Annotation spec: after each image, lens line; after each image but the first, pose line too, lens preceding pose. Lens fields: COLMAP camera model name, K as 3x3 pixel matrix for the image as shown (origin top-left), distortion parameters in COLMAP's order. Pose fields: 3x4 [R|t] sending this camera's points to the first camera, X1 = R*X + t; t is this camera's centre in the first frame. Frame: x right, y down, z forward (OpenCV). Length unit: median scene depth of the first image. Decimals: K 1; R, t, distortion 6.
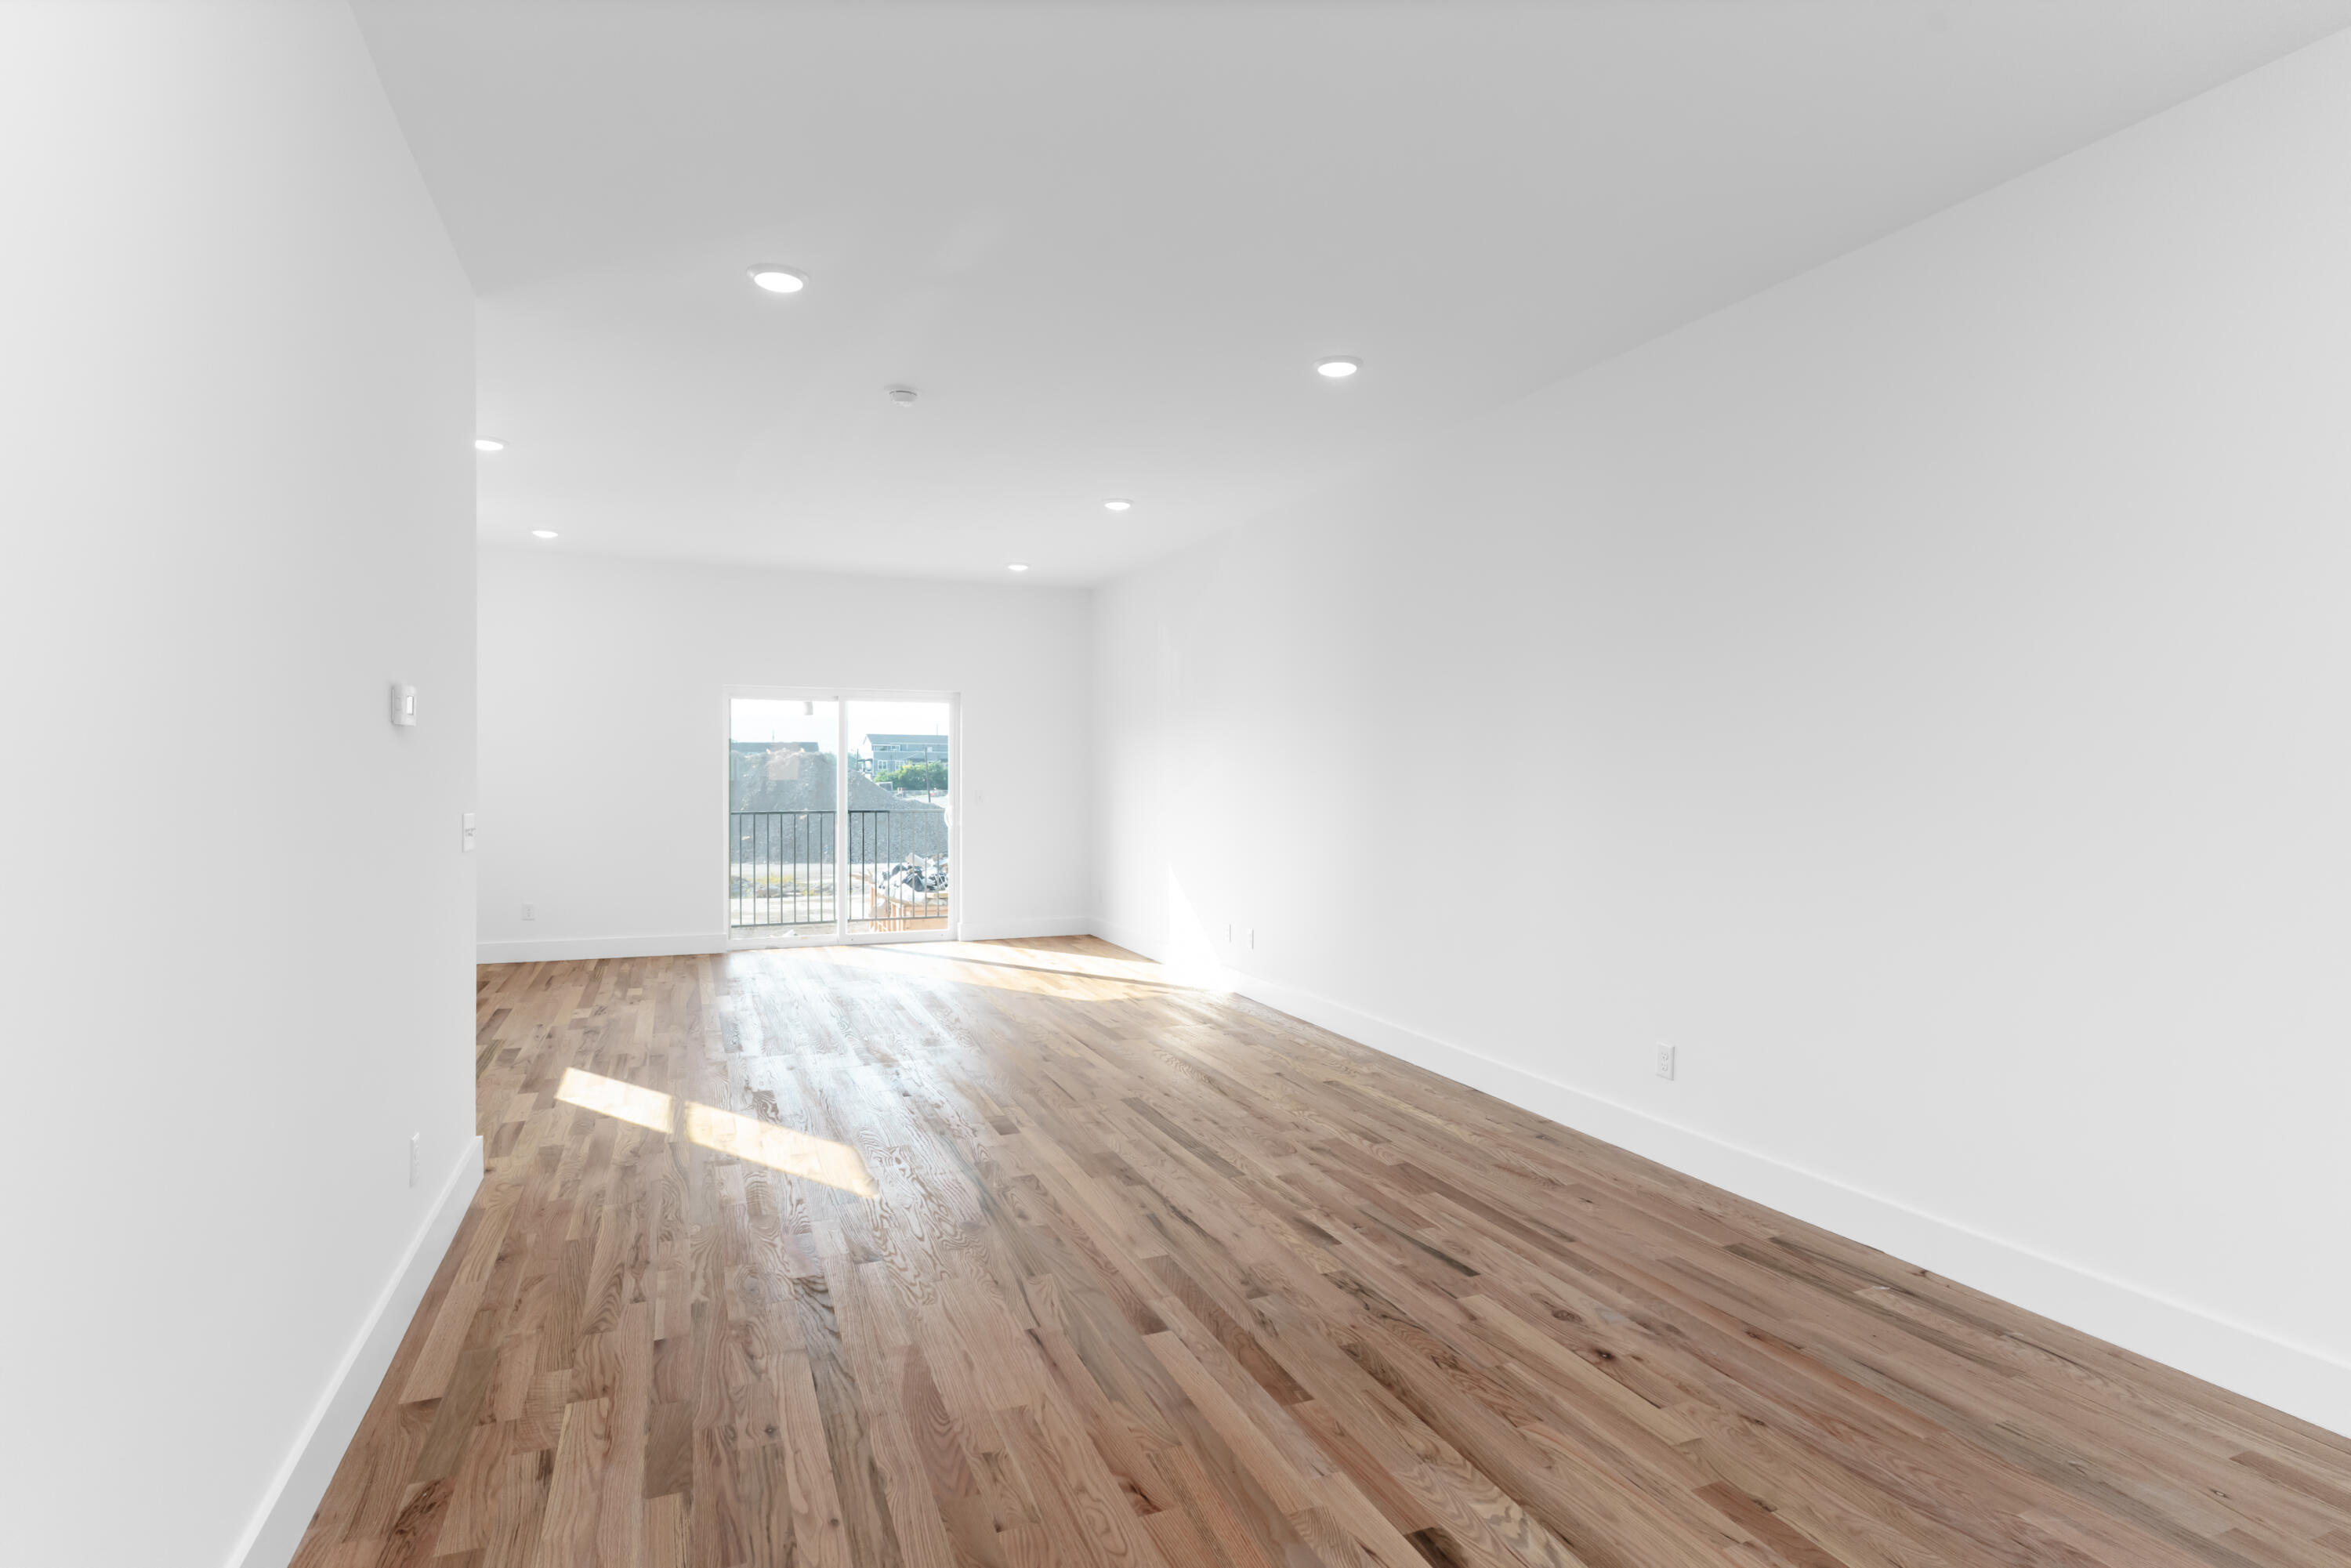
lens RADIAL K [[1190.2, 0, 1180.4], [0, 1190.2, 798.5], [0, 0, 1]] dist [-0.000398, 0.001138]
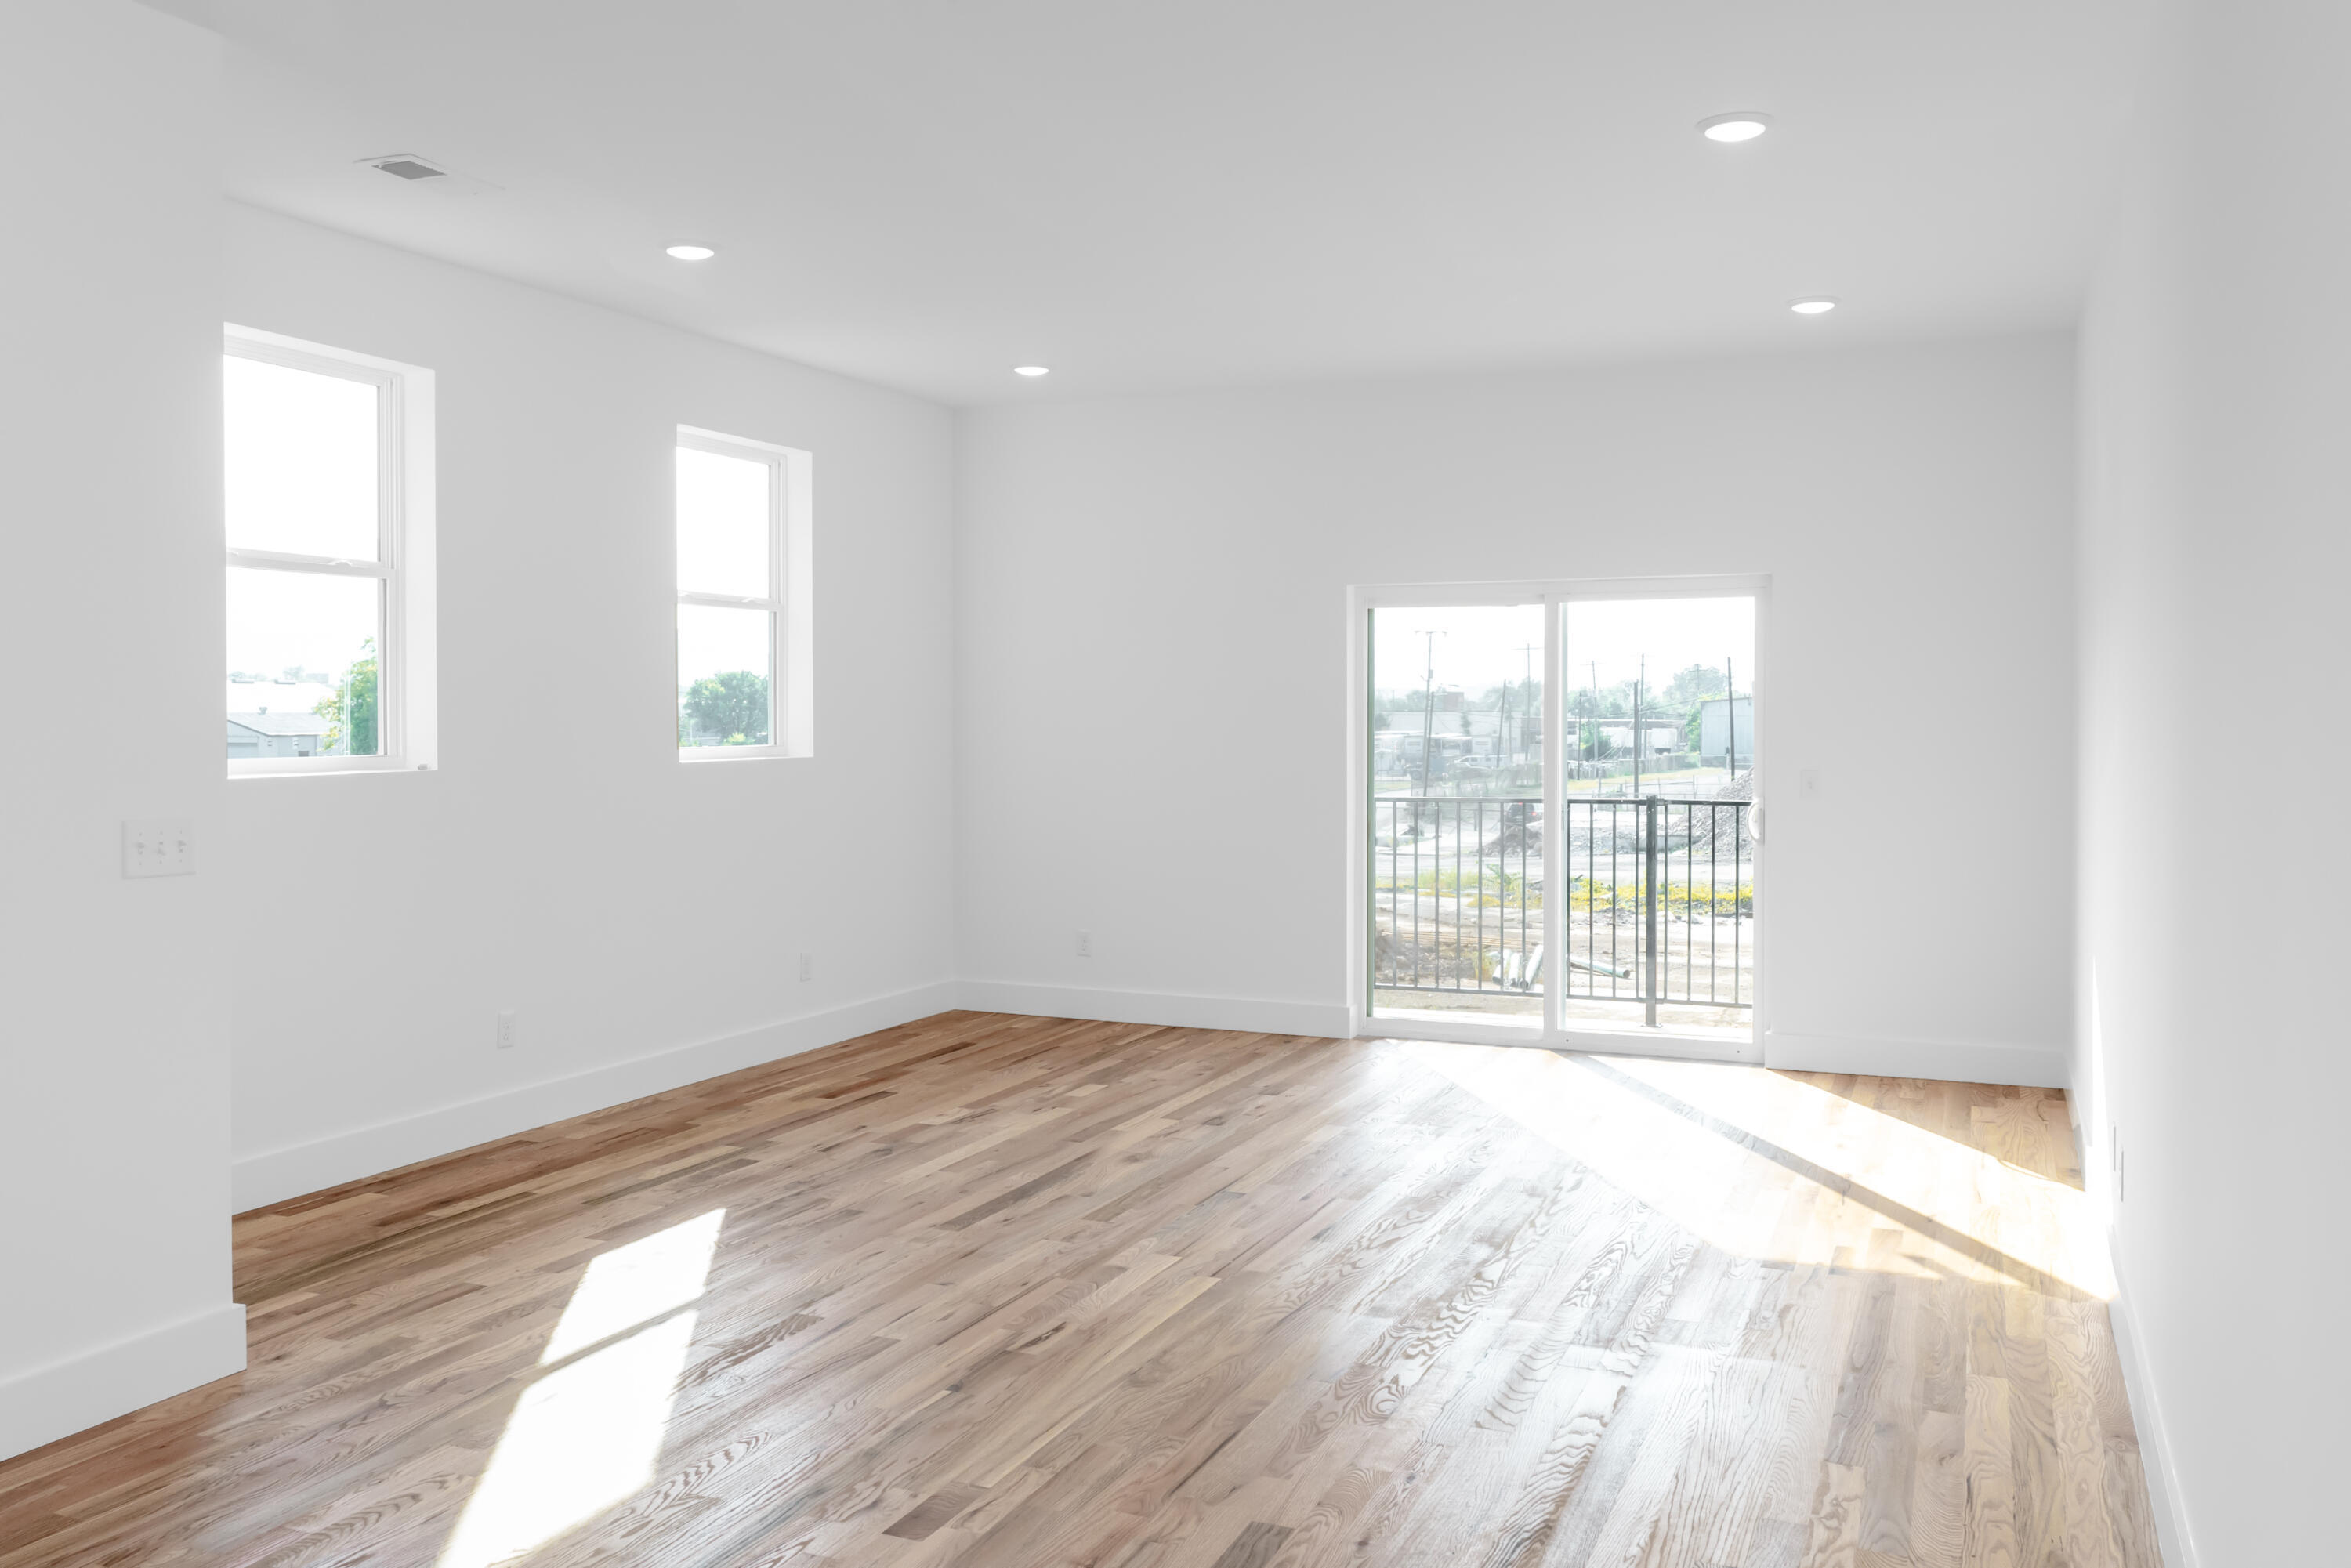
lens RADIAL K [[1895.0, 0, 1175.5], [0, 1895.0, 784.0], [0, 0, 1]] dist [-0.006058, 0.004156]
pose [[0.704771, 0.022458, -0.709079, 0.463281], [-0.014166, 0.999745, 0.017584, -0.024989], [0.709294, -0.002348, 0.704909, 0.581538]]
